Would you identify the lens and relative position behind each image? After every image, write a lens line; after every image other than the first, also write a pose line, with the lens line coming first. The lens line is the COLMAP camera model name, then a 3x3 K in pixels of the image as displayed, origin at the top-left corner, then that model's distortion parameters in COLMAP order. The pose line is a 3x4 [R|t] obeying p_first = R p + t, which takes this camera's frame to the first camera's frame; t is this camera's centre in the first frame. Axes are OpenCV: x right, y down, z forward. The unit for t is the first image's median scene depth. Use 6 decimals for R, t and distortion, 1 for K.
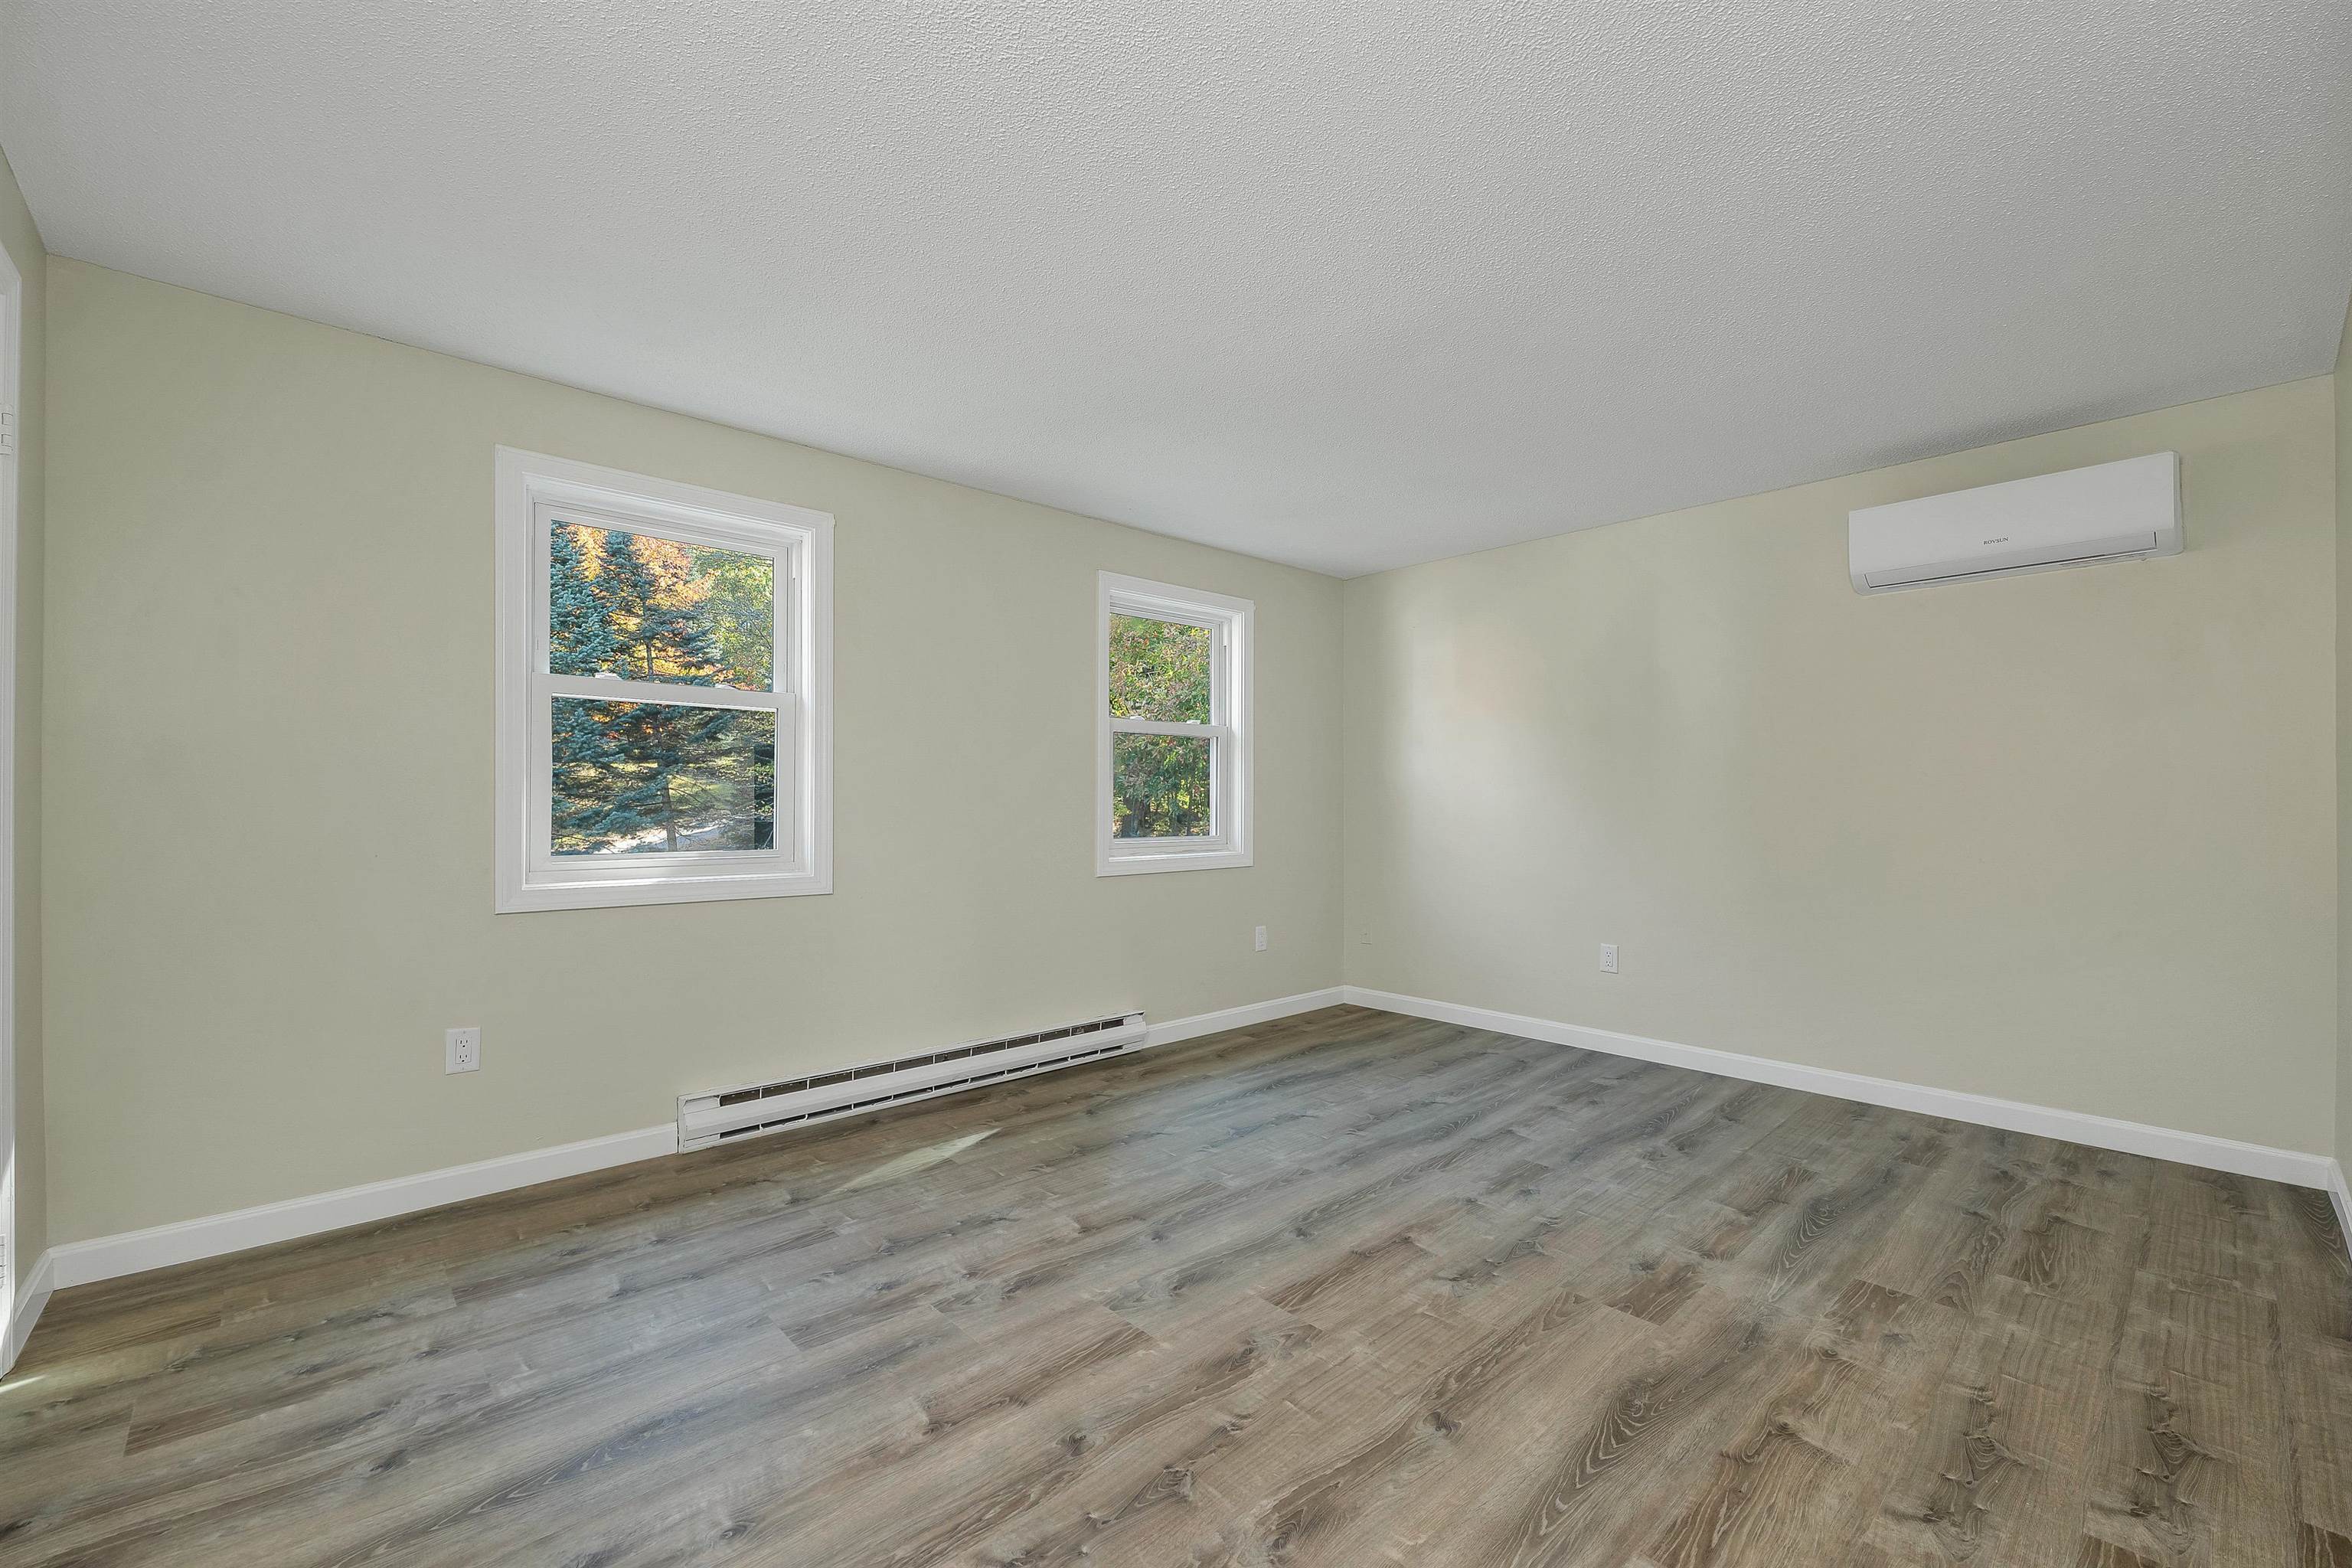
lens RADIAL K [[974.5, 0, 1180.4], [0, 974.5, 791.4], [0, 0, 1]] dist [0.002400, -0.000220]
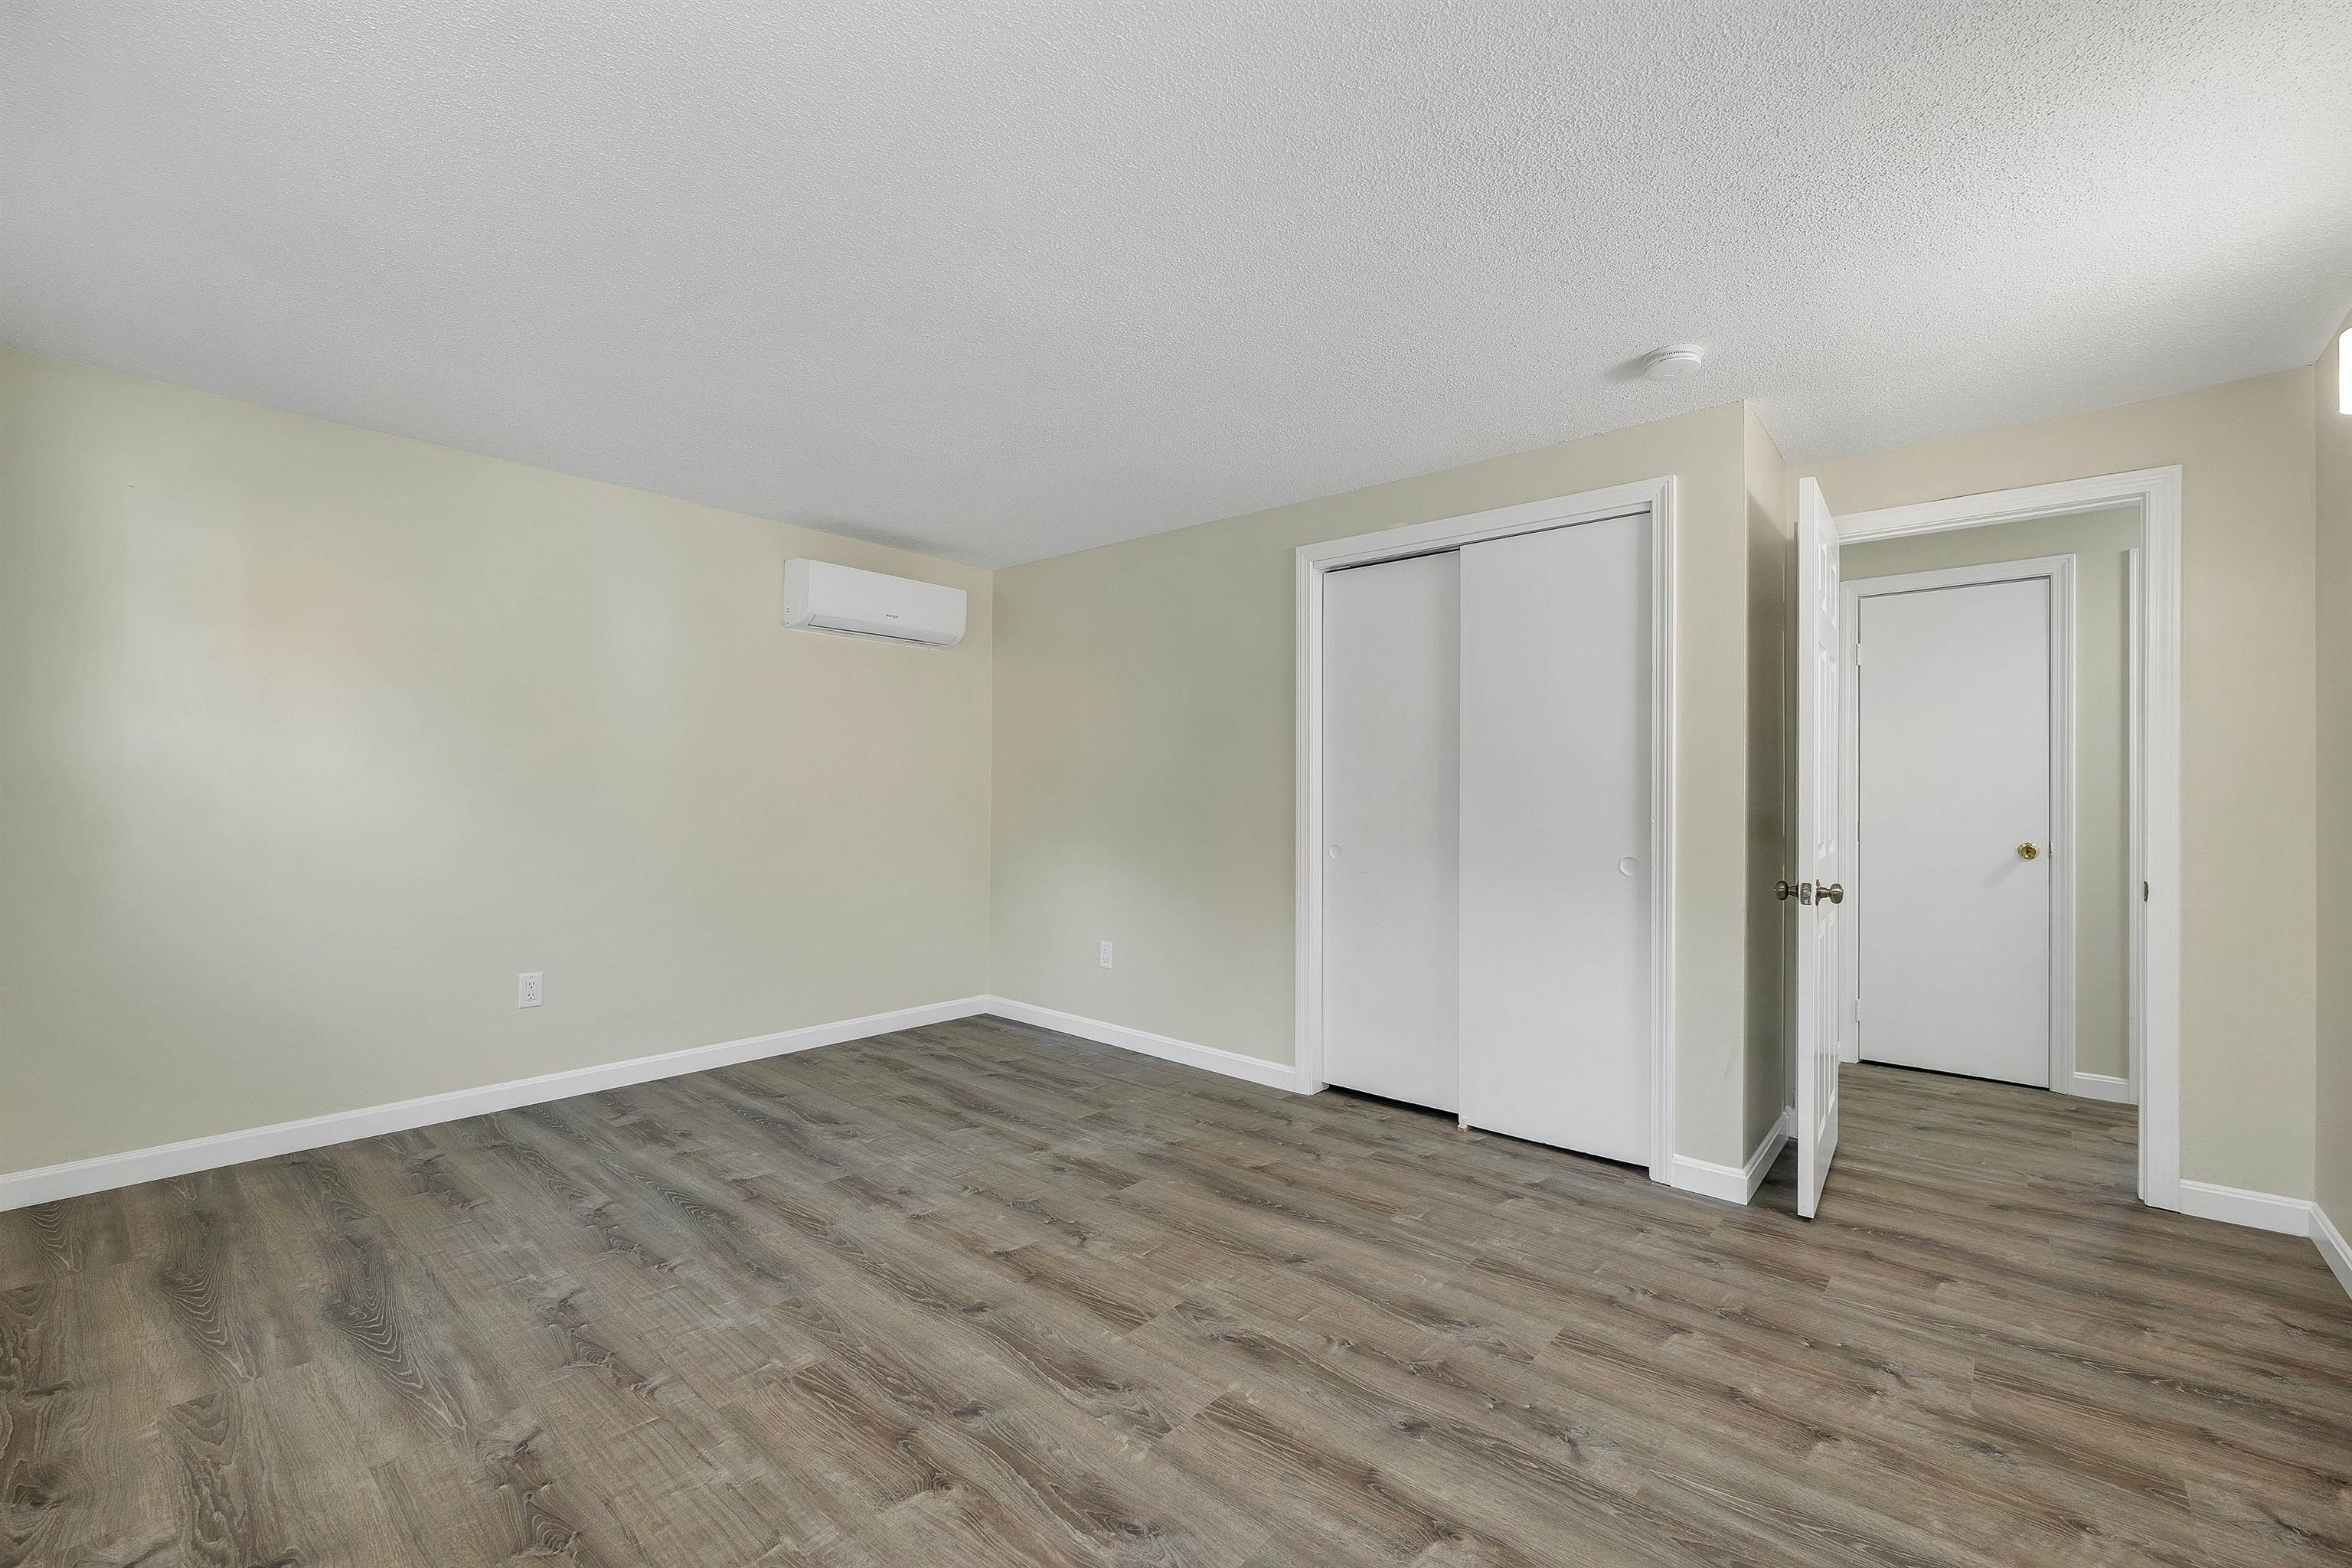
lens RADIAL K [[974.5, 0, 1182.6], [0, 974.5, 791.4], [0, 0, 1]] dist [0.002400, -0.000220]
pose [[-0.112637, 0.004963, 0.993624, -0.659506], [-0.015801, 0.999852, -0.006785, -0.000863], [-0.993511, -0.016464, -0.112541, 0.807780]]
